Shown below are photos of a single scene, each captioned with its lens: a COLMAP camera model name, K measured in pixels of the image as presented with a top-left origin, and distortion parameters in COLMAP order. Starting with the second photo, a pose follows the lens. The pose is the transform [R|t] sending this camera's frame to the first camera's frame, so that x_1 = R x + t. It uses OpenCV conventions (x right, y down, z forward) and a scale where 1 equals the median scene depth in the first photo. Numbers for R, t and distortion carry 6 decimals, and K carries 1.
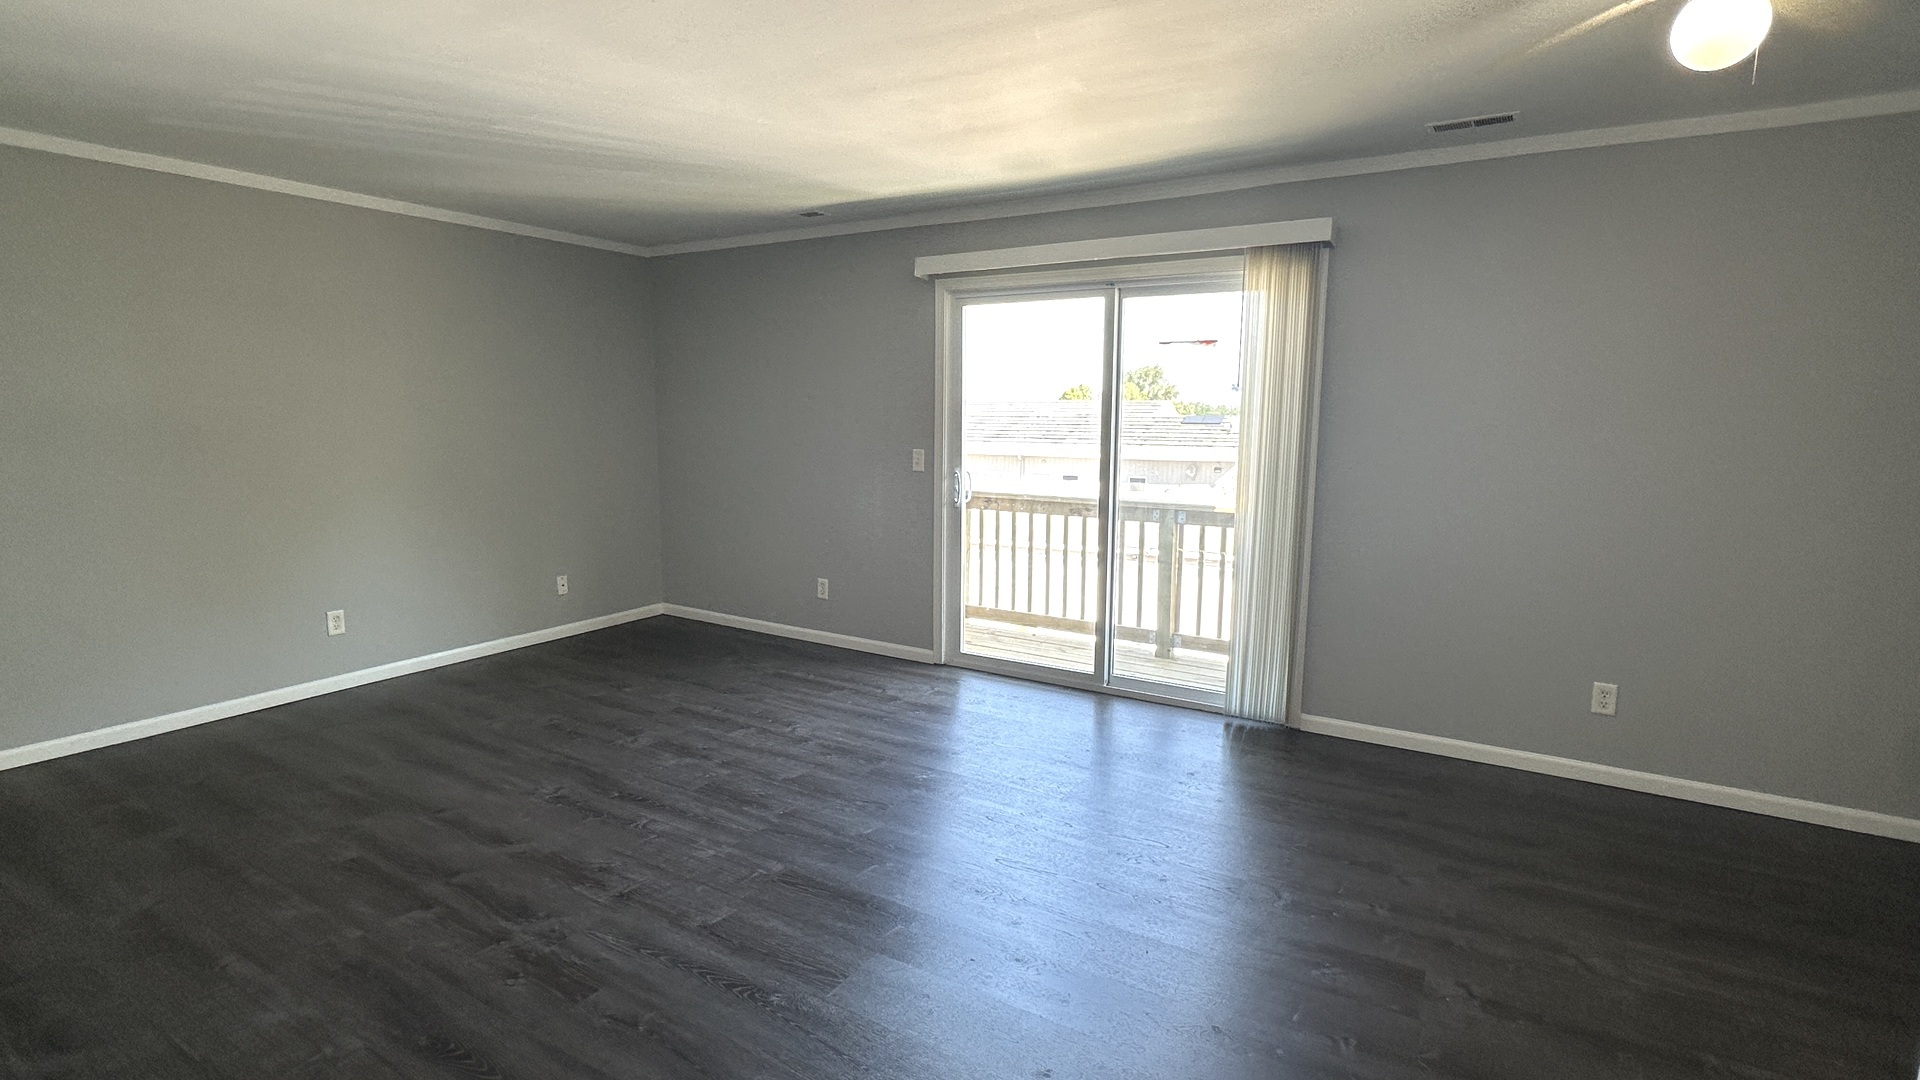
lens RADIAL K [[906.0, 0, 960.2], [0, 906.0, 545.1], [0, 0, 1]] dist [-0.001078, -0.000247]
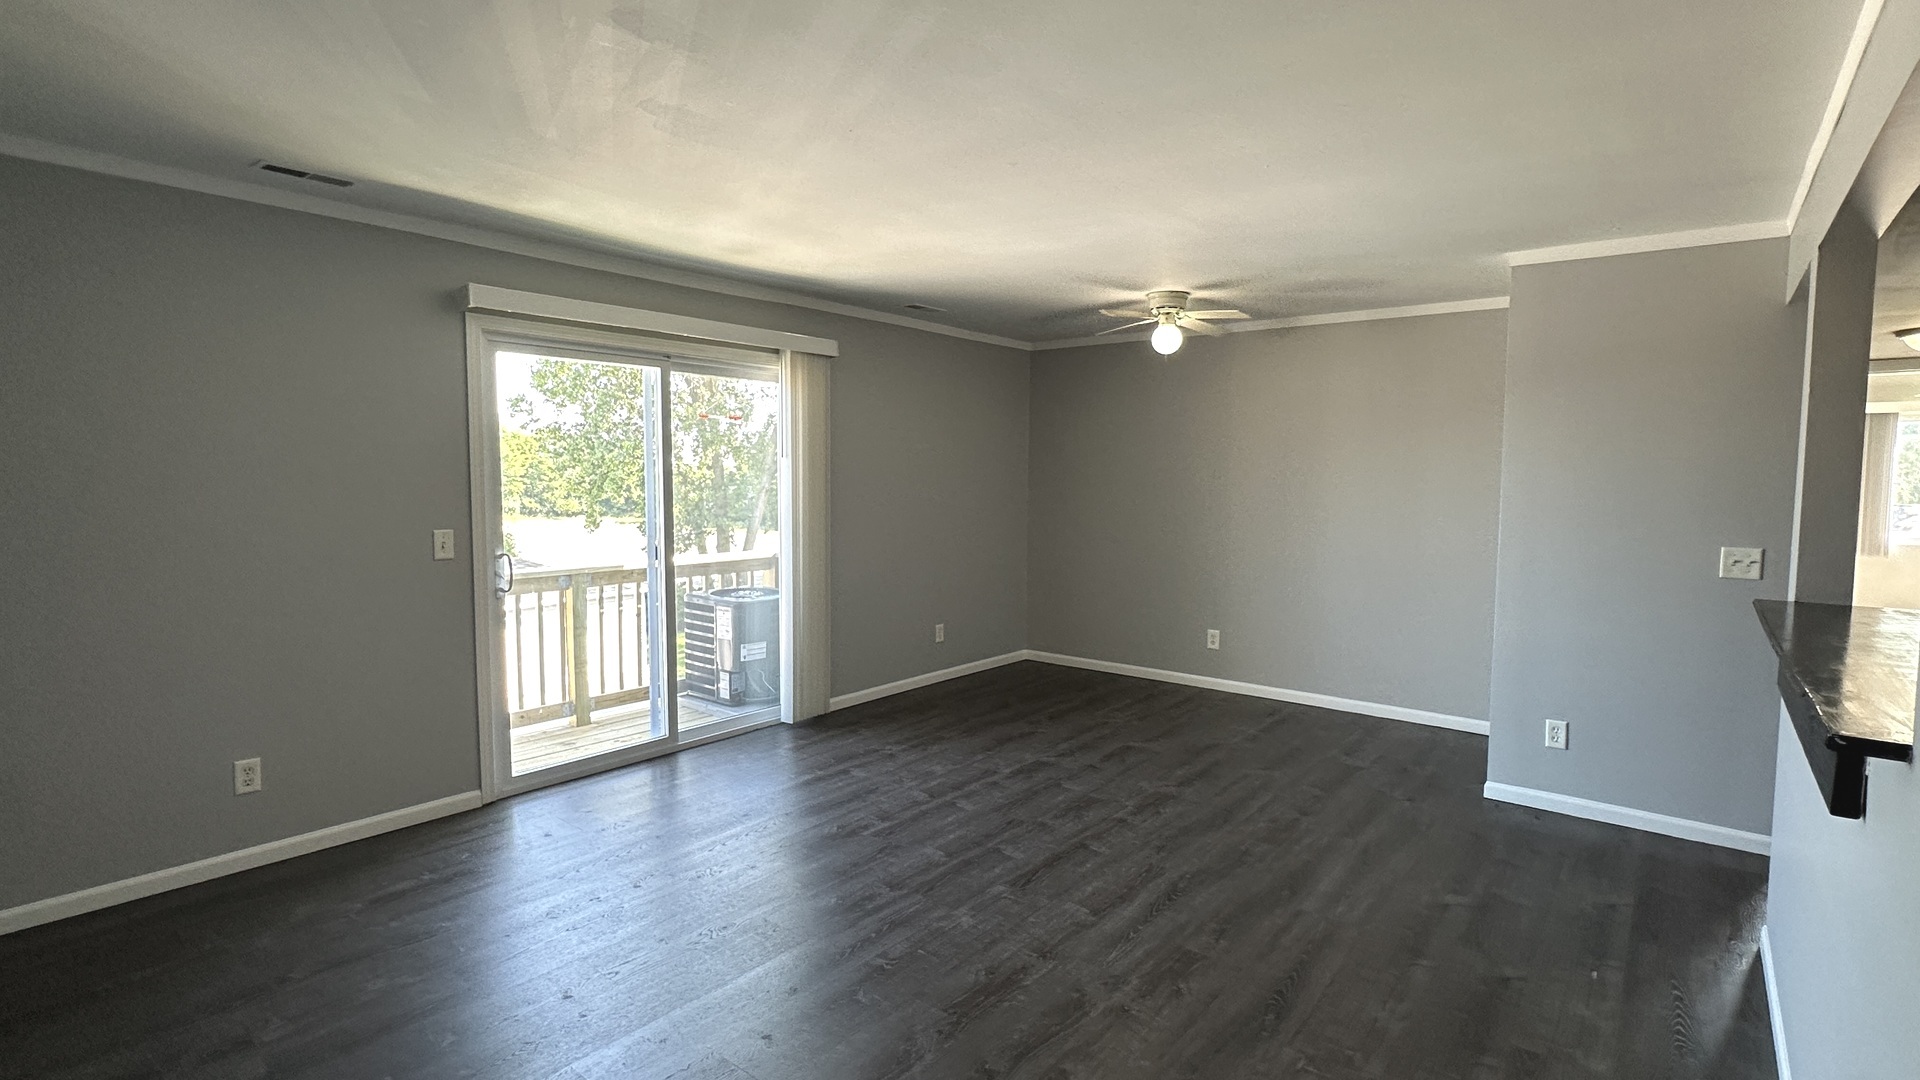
lens RADIAL K [[906.0, 0, 961.6], [0, 906.0, 541.4], [0, 0, 1]] dist [-0.001078, -0.000247]
pose [[0.130246, -0.081785, 0.988103, -0.827859], [0.141131, 0.987973, 0.063171, -0.093807], [-0.981386, 0.131224, 0.140222, 0.538822]]
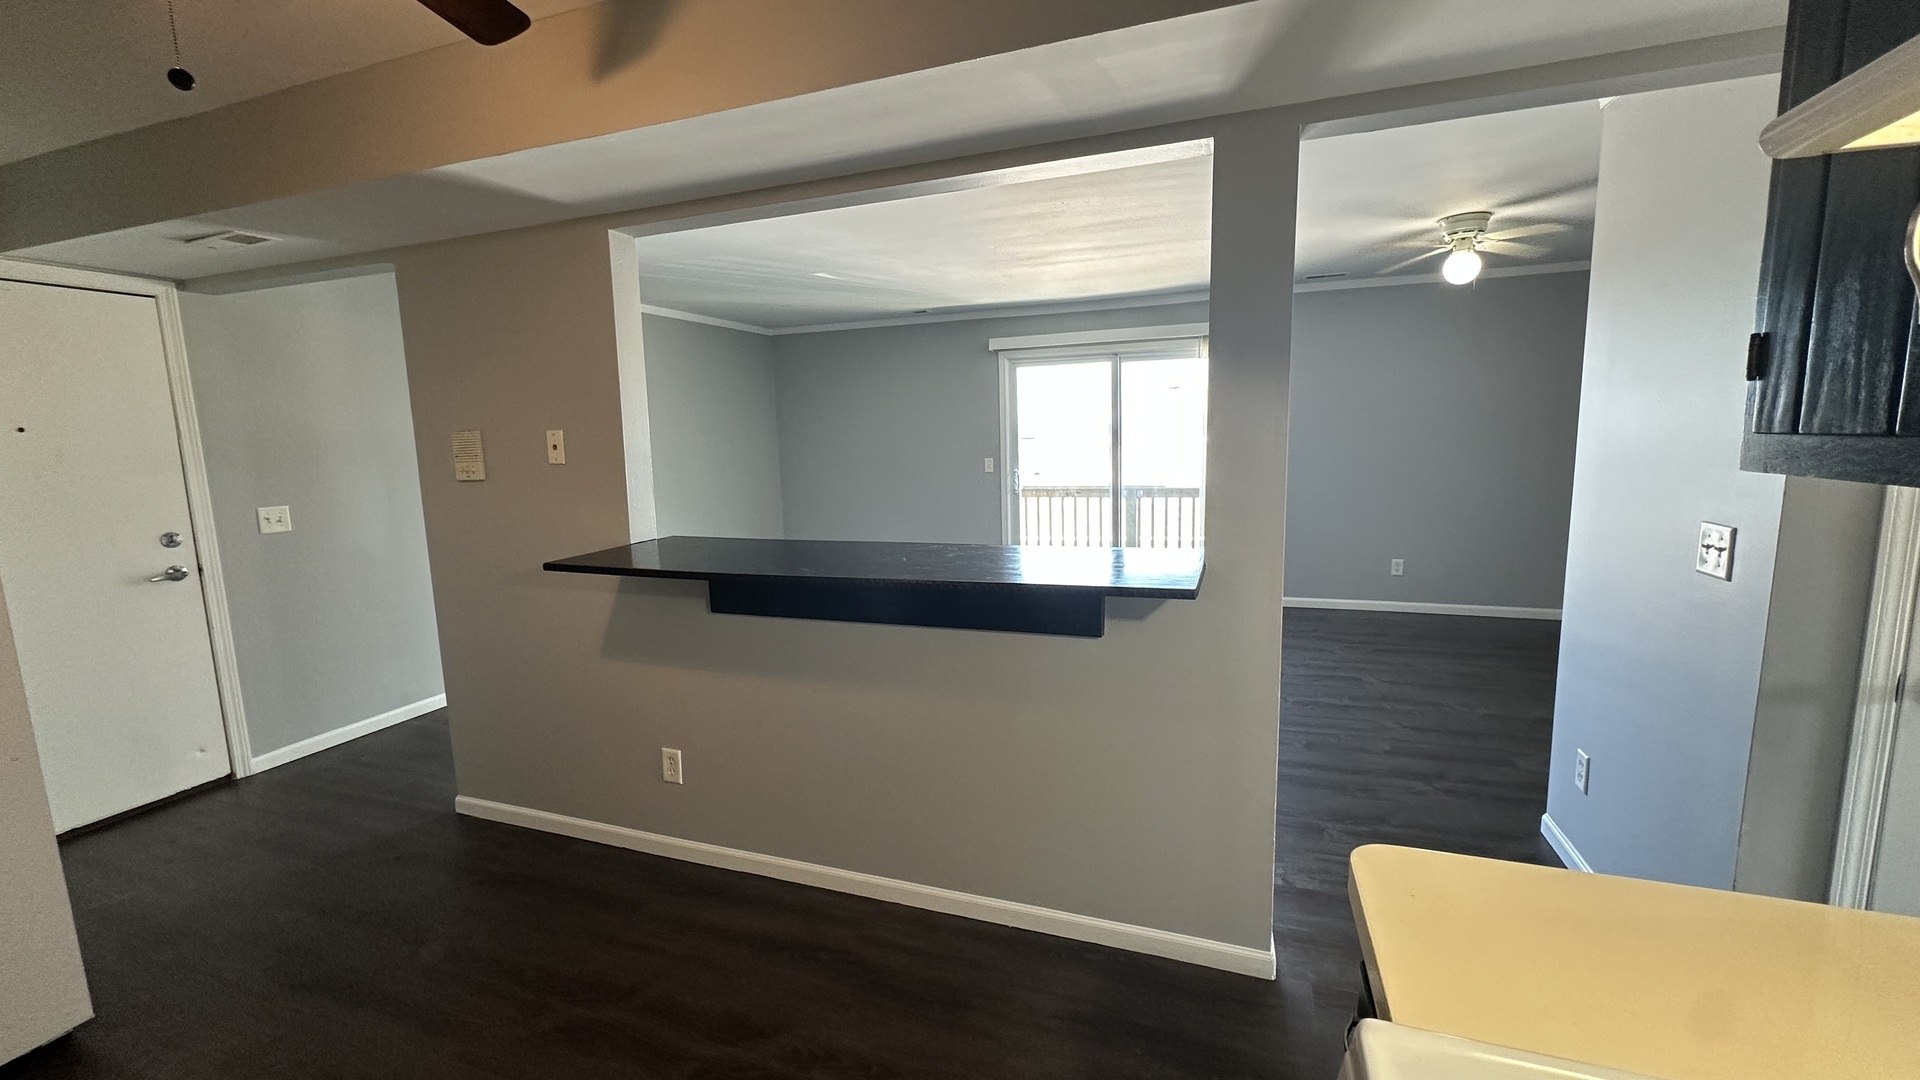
lens RADIAL K [[774.2, 0, 956.2], [0, 774.2, 542.9], [0, 0, 1]] dist [-0.001396, 0.000532]
pose [[0.978280, -0.065003, 0.196833, -0.426145], [0.066171, 0.997808, 0.000641, 0.041668], [-0.196443, 0.012397, 0.980437, -0.351351]]
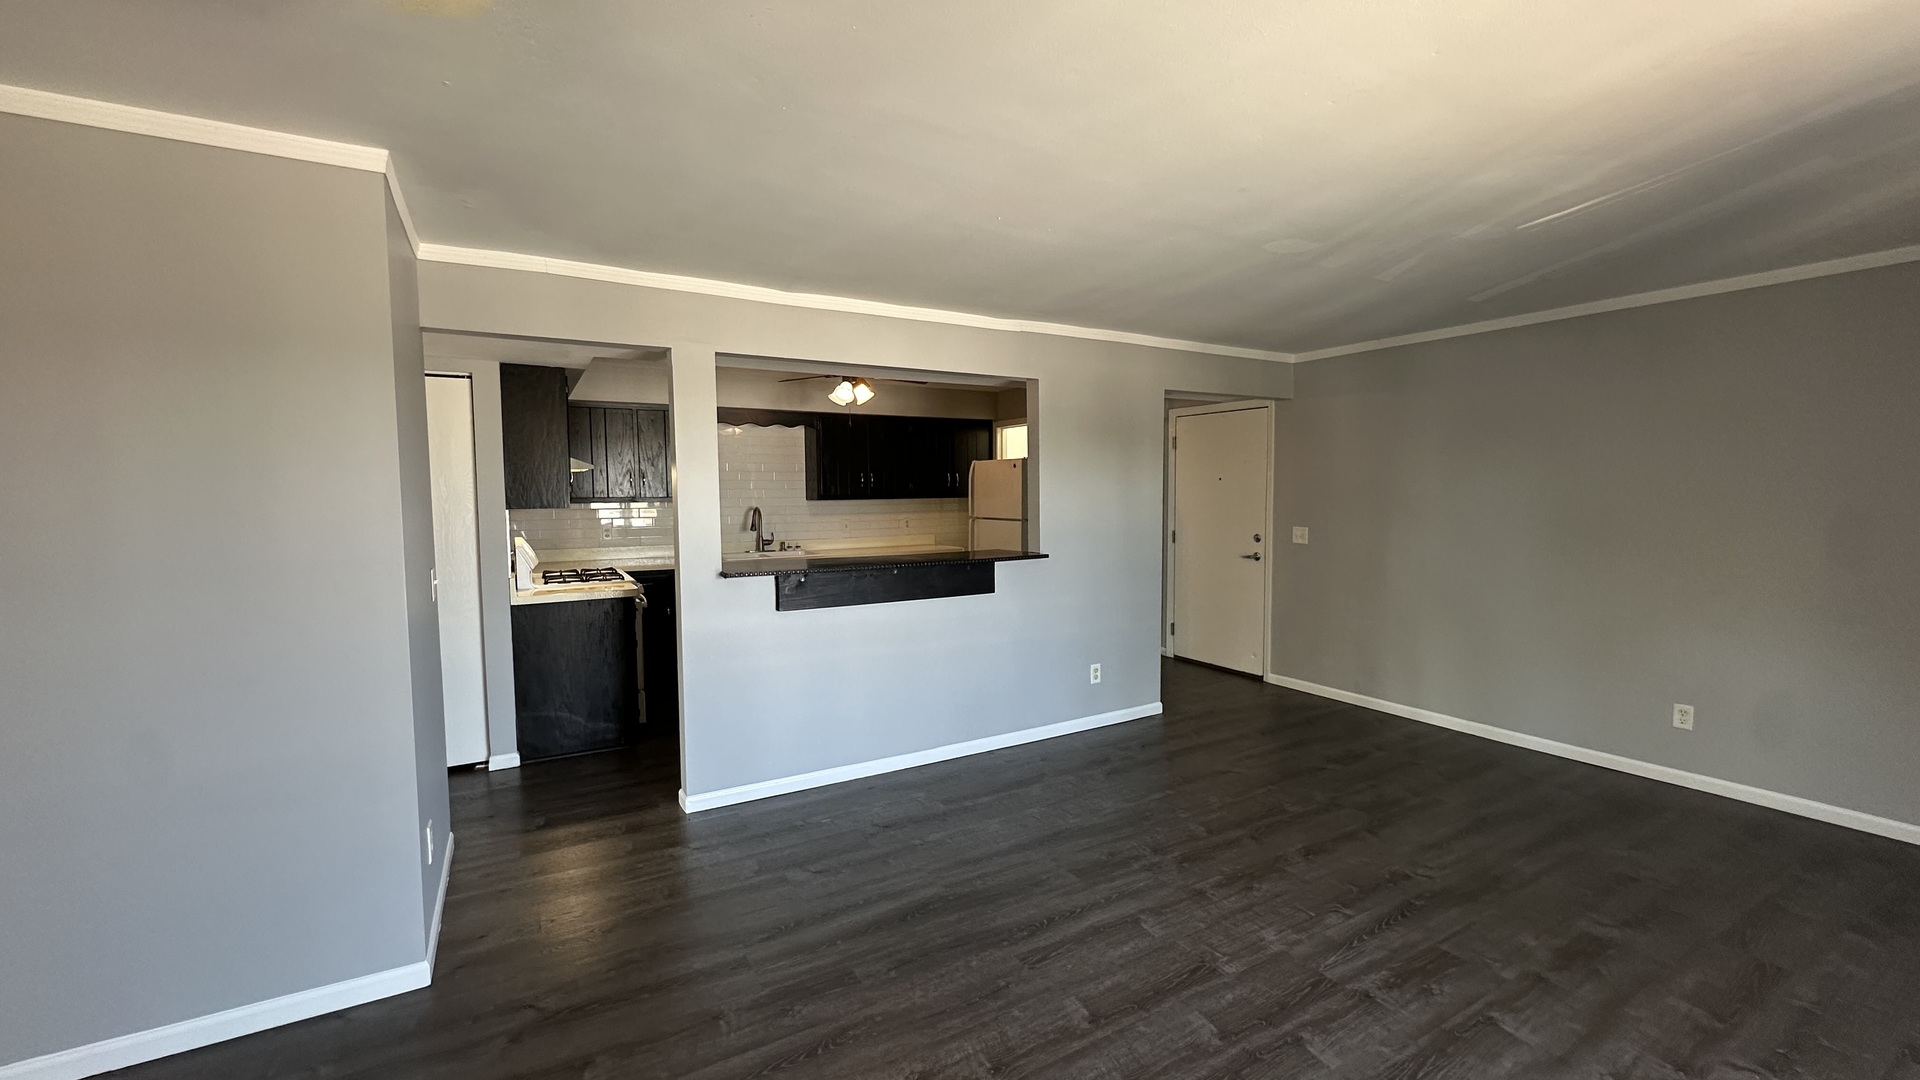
lens RADIAL K [[774.2, 0, 960.0], [0, 774.2, 541.7], [0, 0, 1]] dist [-0.001396, 0.000532]
pose [[-0.473989, 0.052230, -0.878981, 0.420500], [-0.129145, 0.983320, 0.128071, -0.109494], [0.871009, 0.174221, -0.459338, 0.679269]]
